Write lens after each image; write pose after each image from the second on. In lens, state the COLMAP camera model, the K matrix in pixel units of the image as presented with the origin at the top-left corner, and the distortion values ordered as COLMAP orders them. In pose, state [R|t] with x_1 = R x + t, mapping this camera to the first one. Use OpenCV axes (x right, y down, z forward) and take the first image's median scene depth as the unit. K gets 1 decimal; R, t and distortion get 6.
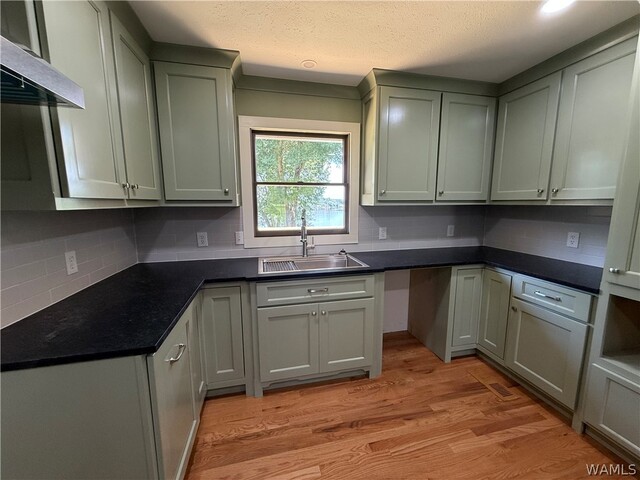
lens RADIAL K [[258.7, 0, 321.4], [0, 258.7, 240.1], [0, 0, 1]] dist [0.000016, 0.000762]
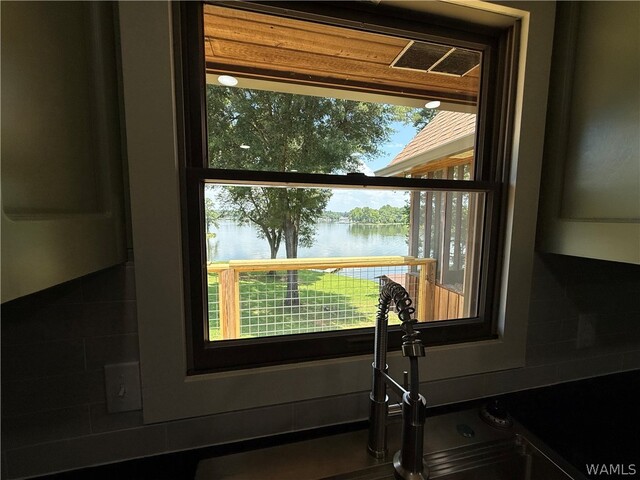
lens RADIAL K [[258.7, 0, 322.7], [0, 258.7, 239.4], [0, 0, 1]] dist [0.000016, 0.000762]
pose [[0.999856, 0.016809, 0.002370, -0.131892], [-0.016666, 0.998562, -0.050950, -0.145718], [-0.003223, 0.050903, 0.998698, 0.773377]]
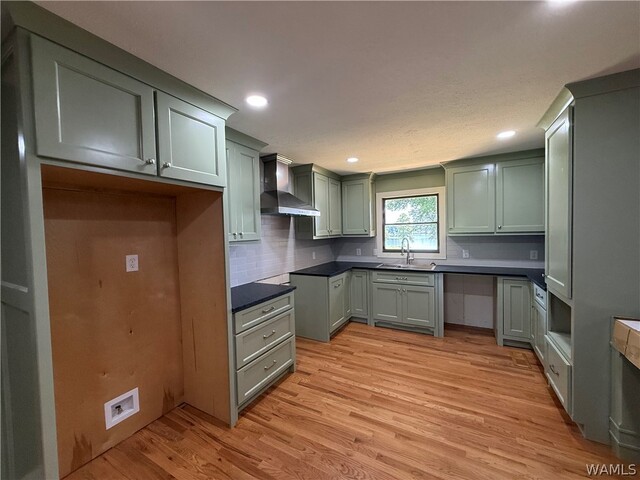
lens RADIAL K [[258.7, 0, 319.1], [0, 258.7, 237.9], [0, 0, 1]] dist [0.000016, 0.000762]
pose [[0.744495, 0.003319, -0.667619, 0.712835], [-0.072254, 0.994515, -0.075631, 0.065548], [0.663706, 0.104545, 0.740651, -0.791968]]
